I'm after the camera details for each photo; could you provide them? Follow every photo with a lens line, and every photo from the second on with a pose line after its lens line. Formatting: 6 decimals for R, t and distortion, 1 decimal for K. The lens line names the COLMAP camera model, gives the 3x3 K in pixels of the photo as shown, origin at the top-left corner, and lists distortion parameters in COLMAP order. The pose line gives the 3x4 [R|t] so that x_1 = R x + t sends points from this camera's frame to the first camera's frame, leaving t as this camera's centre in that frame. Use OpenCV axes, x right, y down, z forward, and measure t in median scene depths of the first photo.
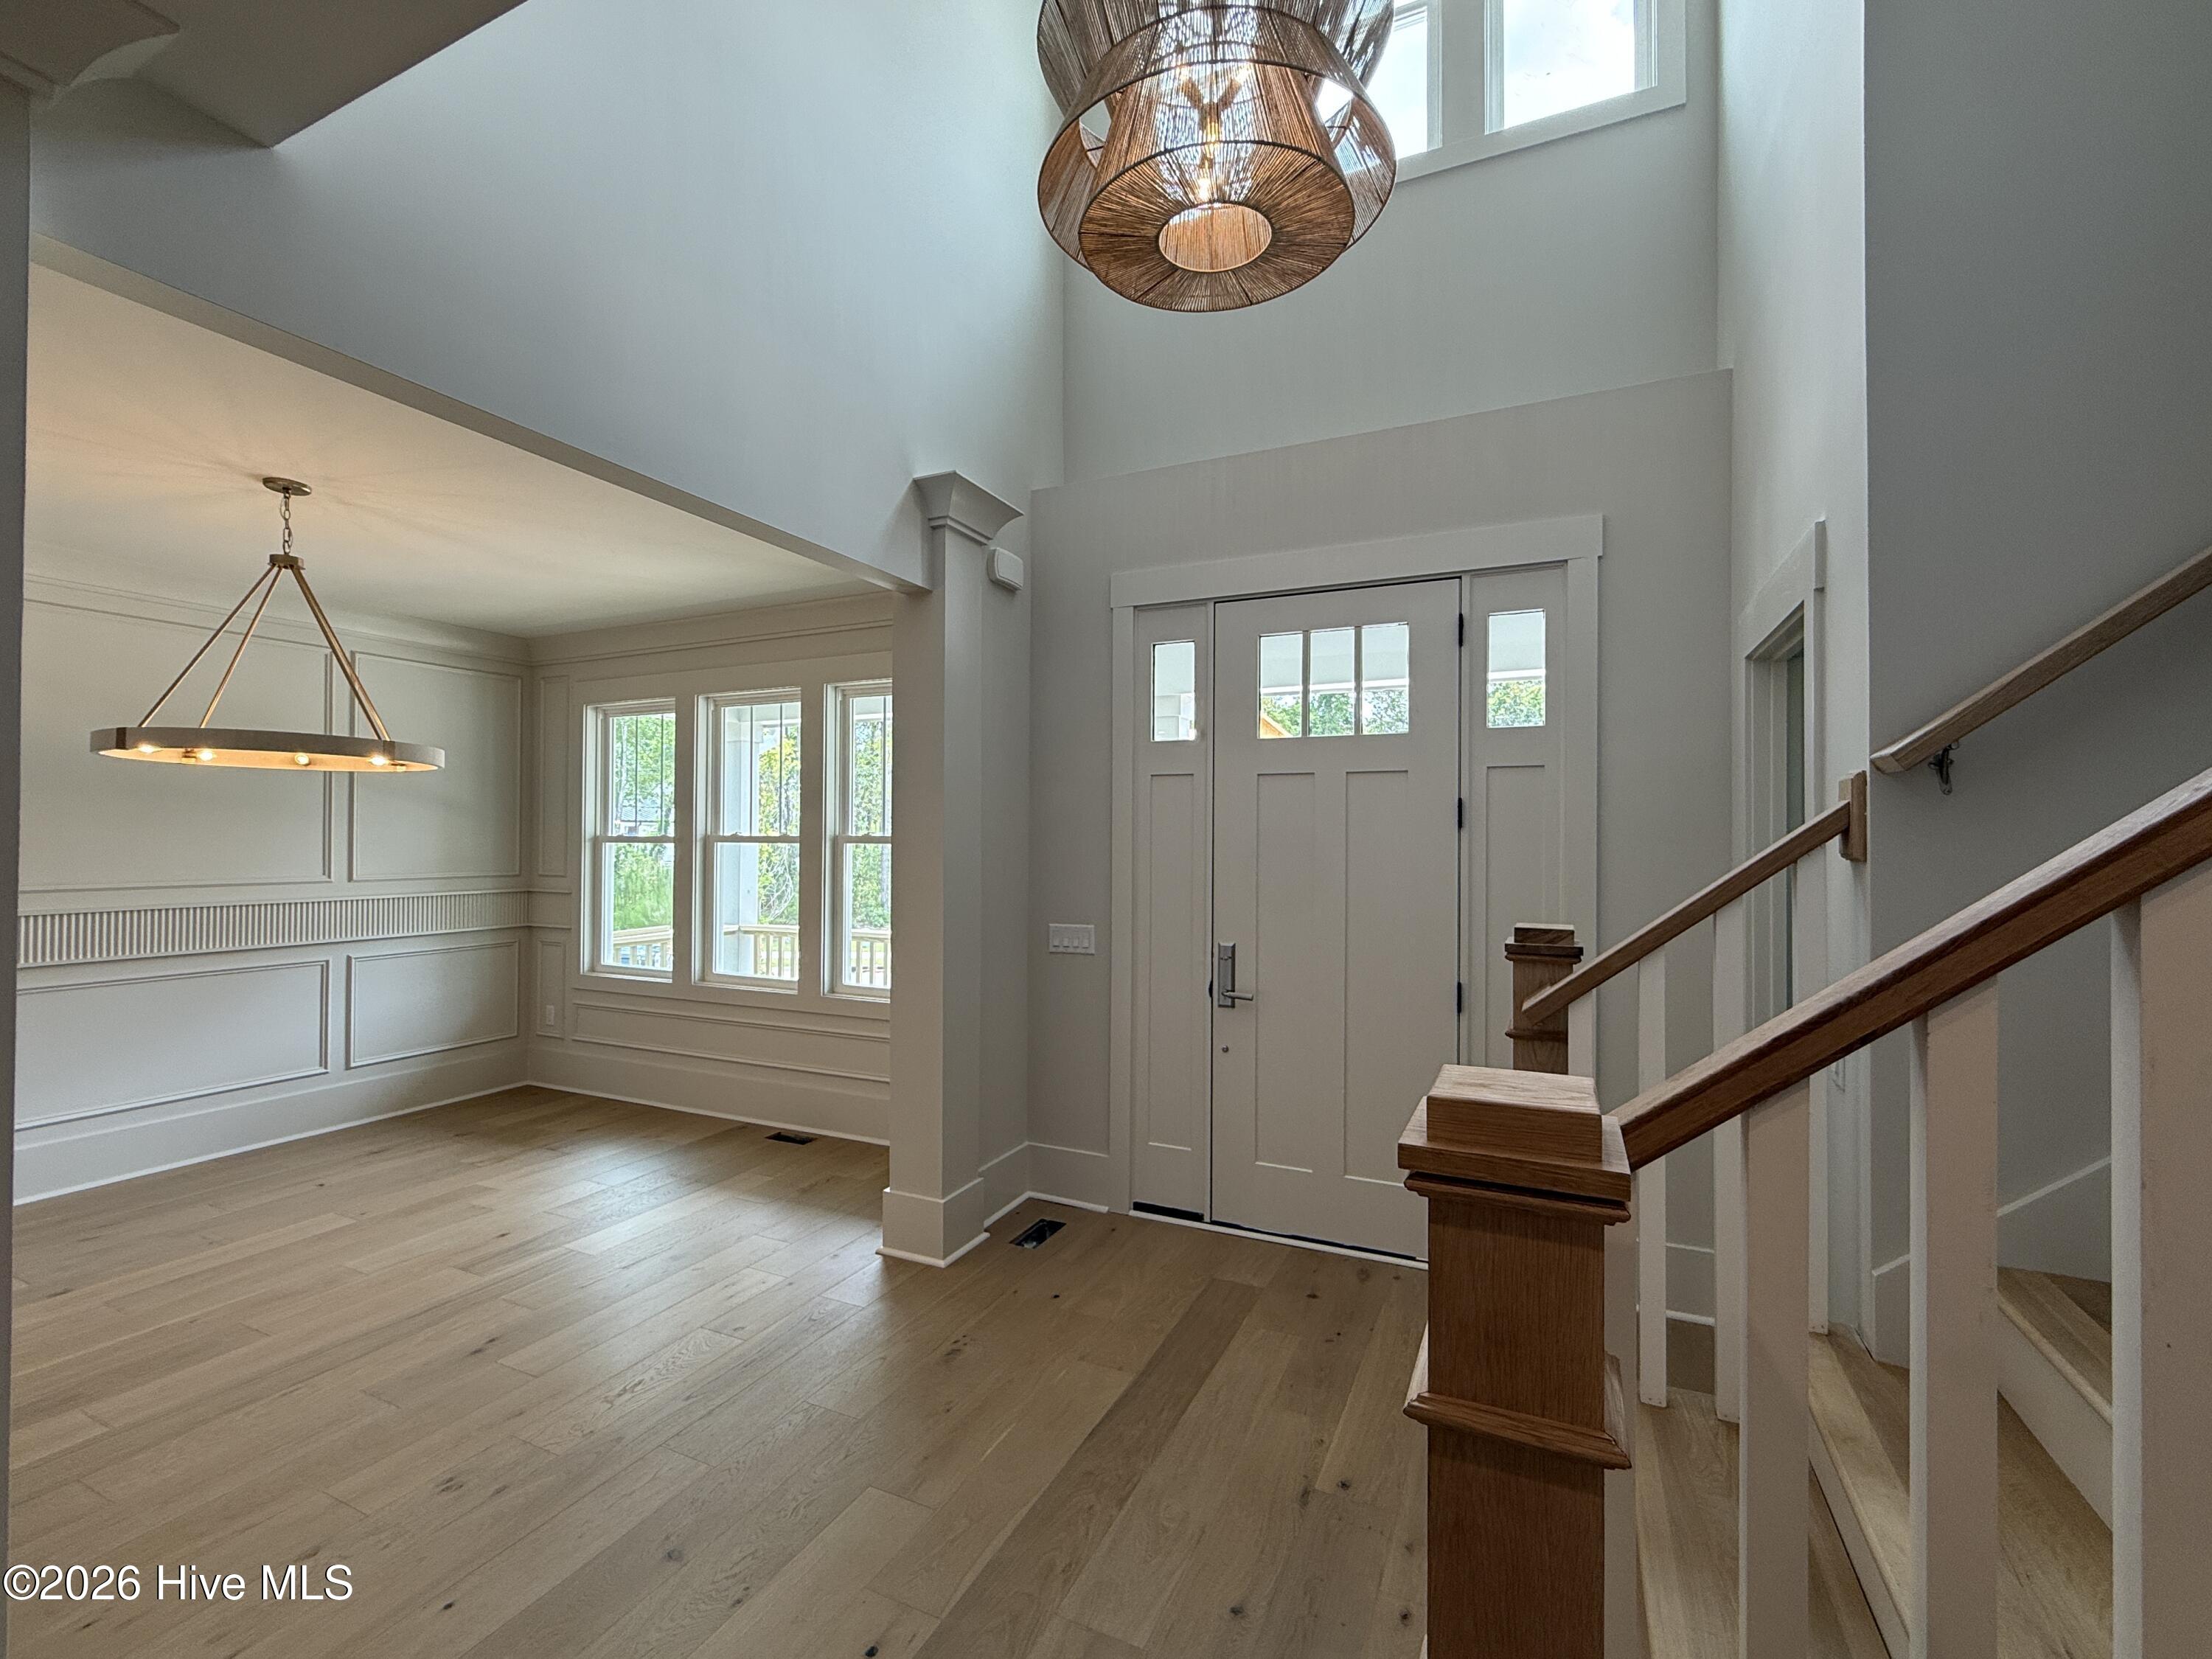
lens RADIAL K [[960.5, 0, 1109.8], [0, 960.5, 829.7], [0, 0, 1]] dist [0.000073, -0.000055]
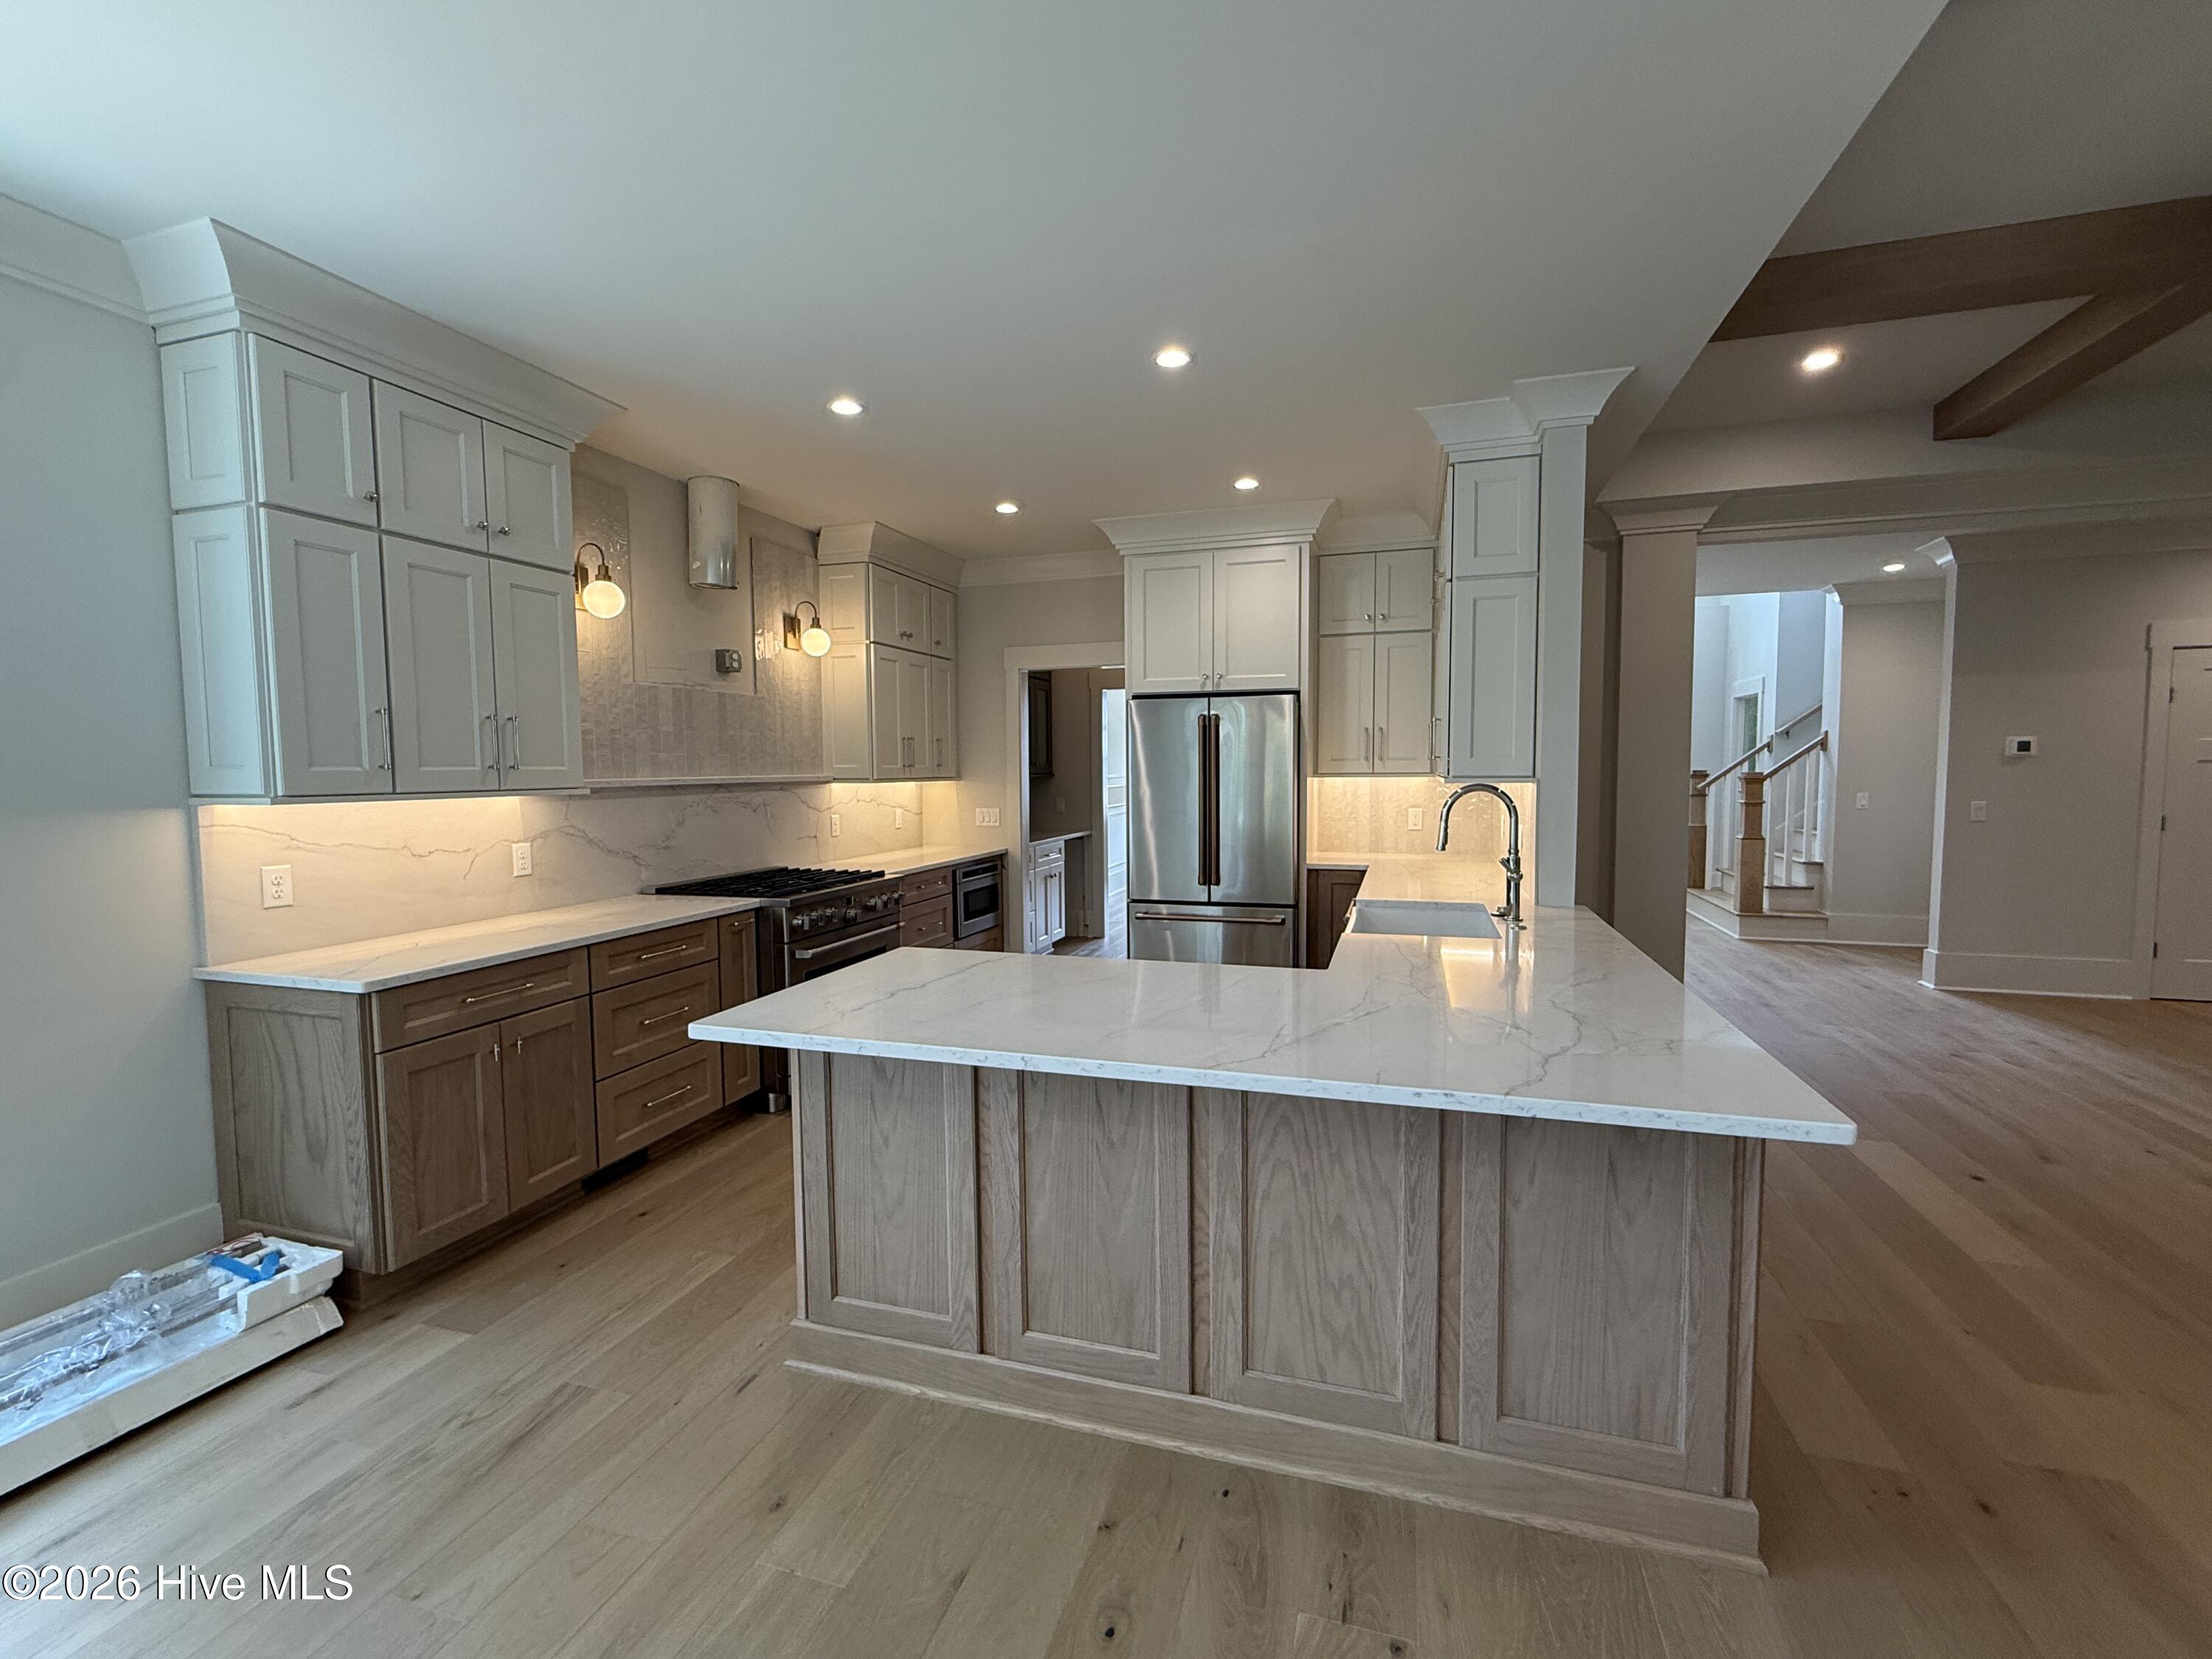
lens RADIAL K [[960.5, 0, 1109.8], [0, 960.5, 829.7], [0, 0, 1]] dist [0.000073, -0.000055]
pose [[0.991432, -0.021197, 0.128893, -3.049805], [0.011264, 0.996944, 0.077308, 0.006408], [-0.130138, -0.075194, 0.988640, -3.272153]]
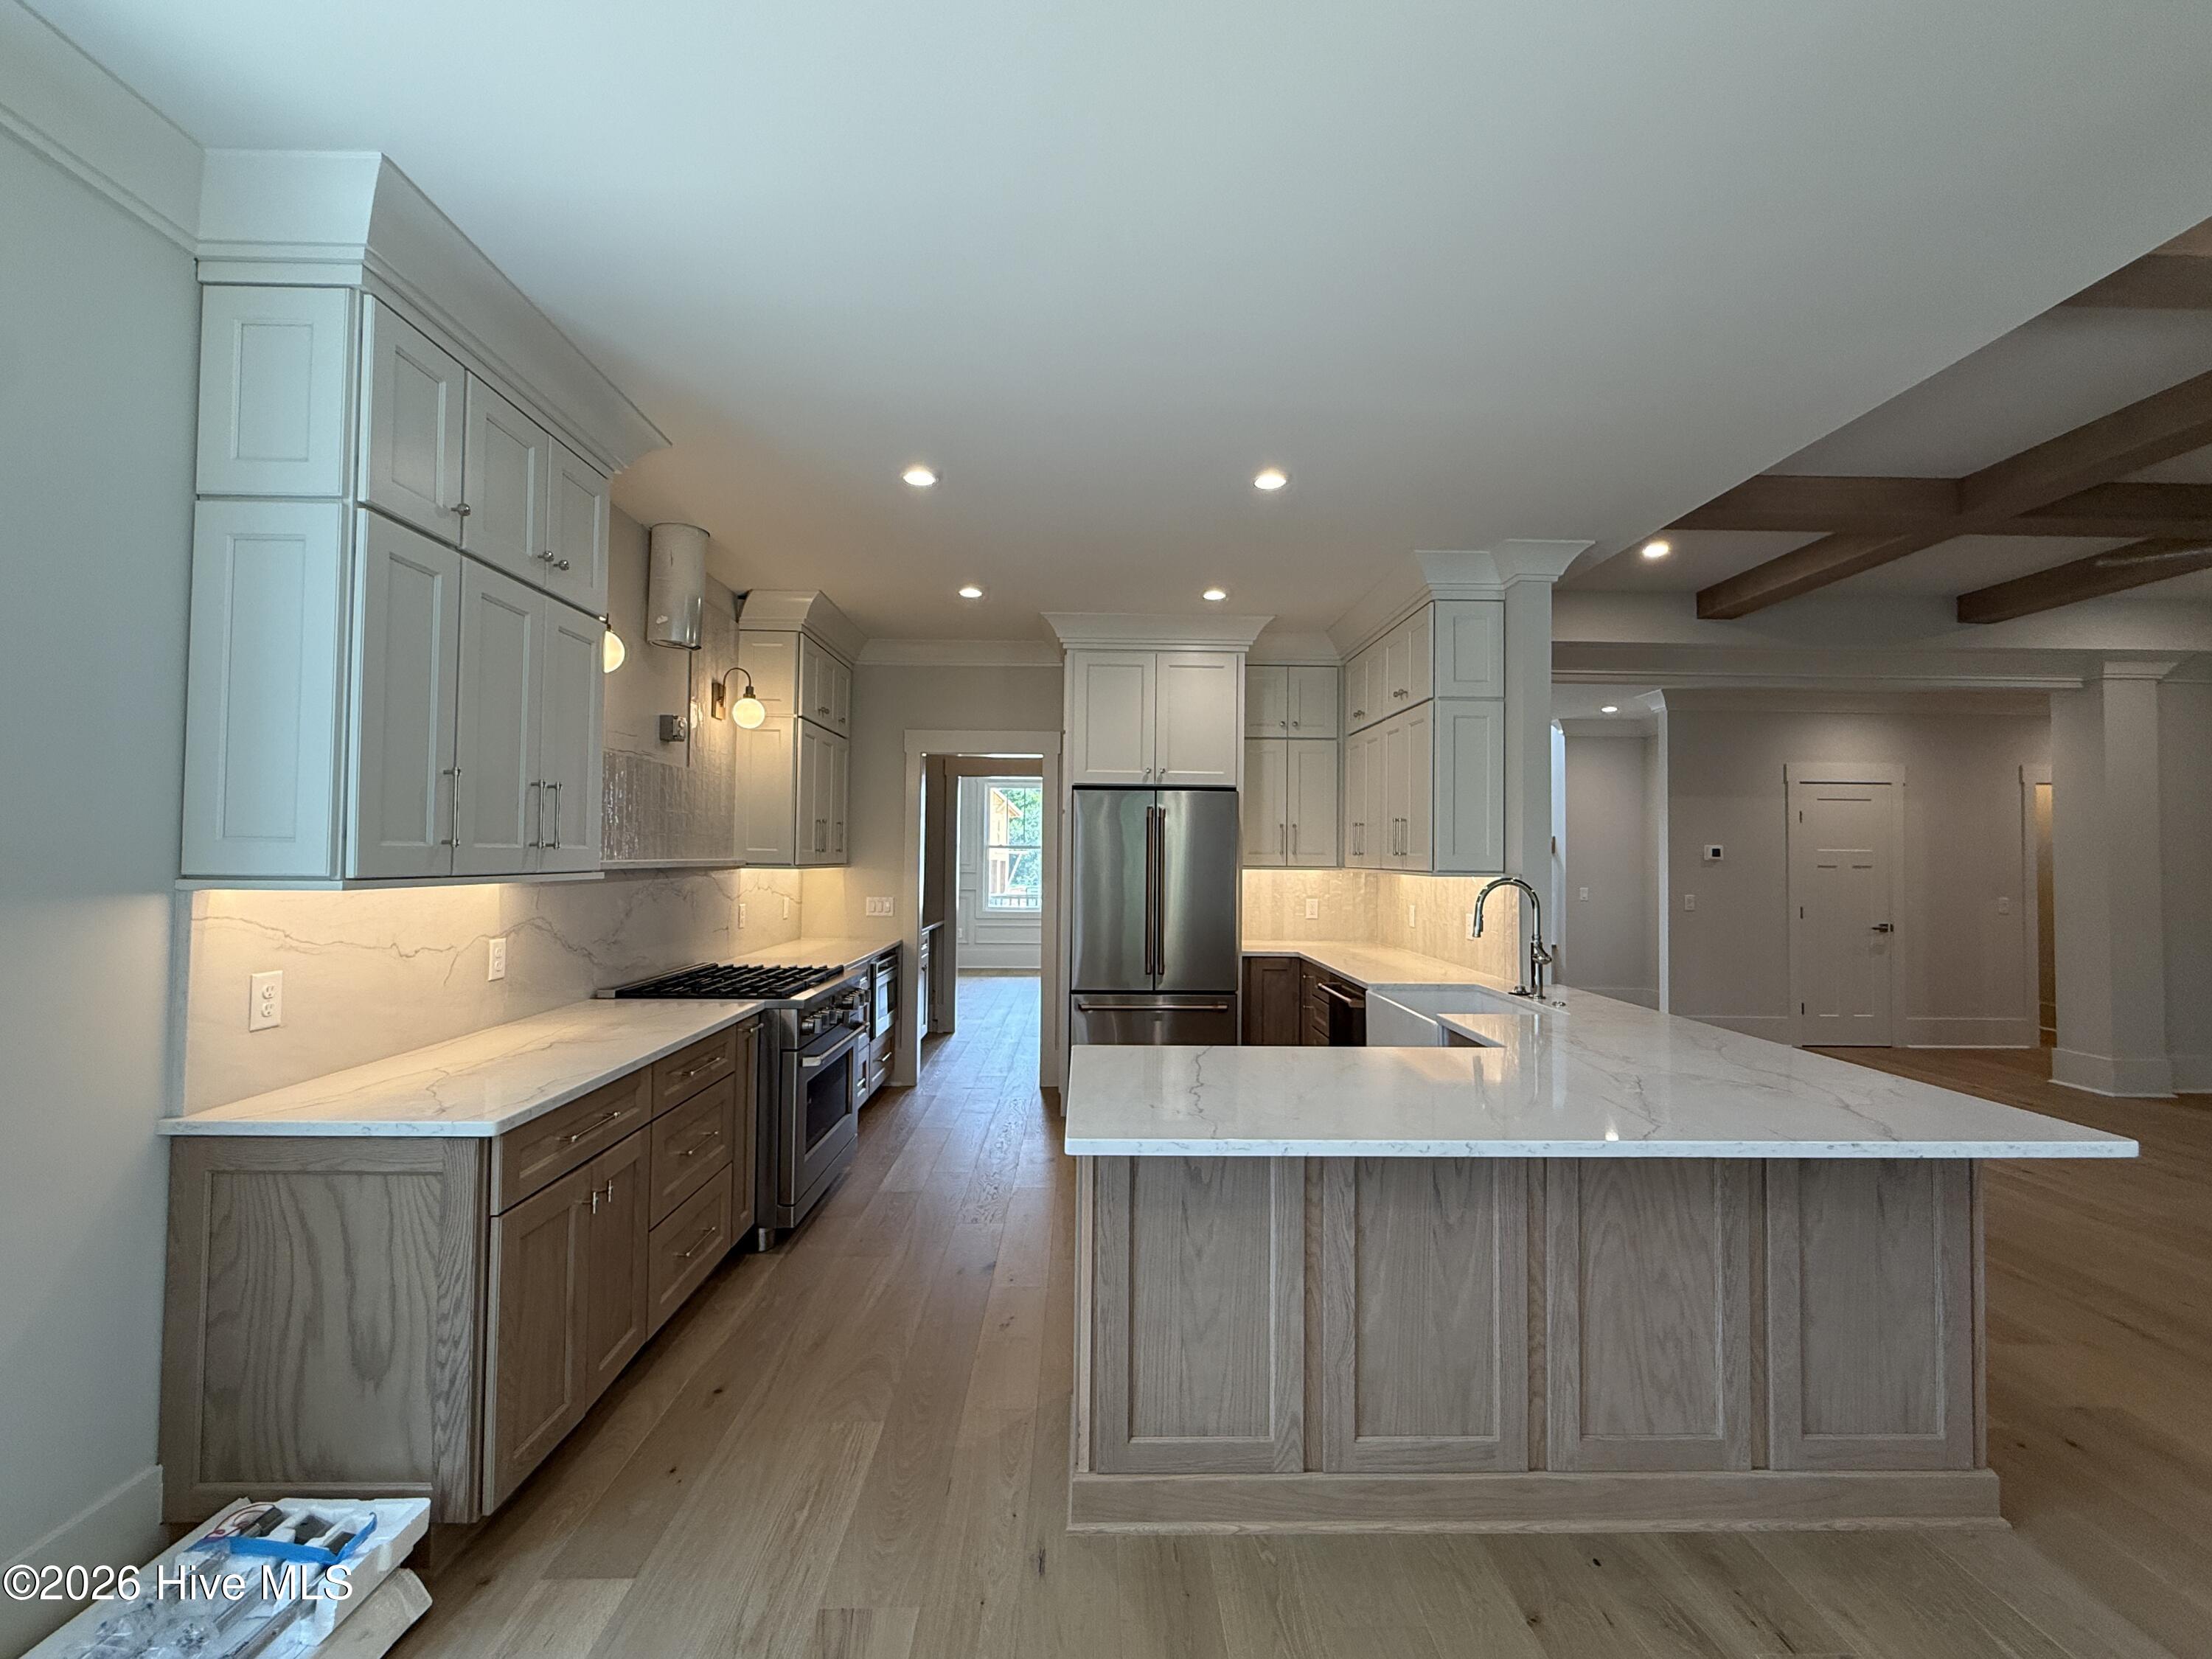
lens RADIAL K [[960.5, 0, 1109.8], [0, 960.5, 829.7], [0, 0, 1]] dist [0.000073, -0.000055]
pose [[0.896808, 0.016915, 0.442097, -3.748211], [-0.011204, 0.999817, -0.015527, 0.005606], [-0.442278, 0.008971, 0.896833, -3.058822]]
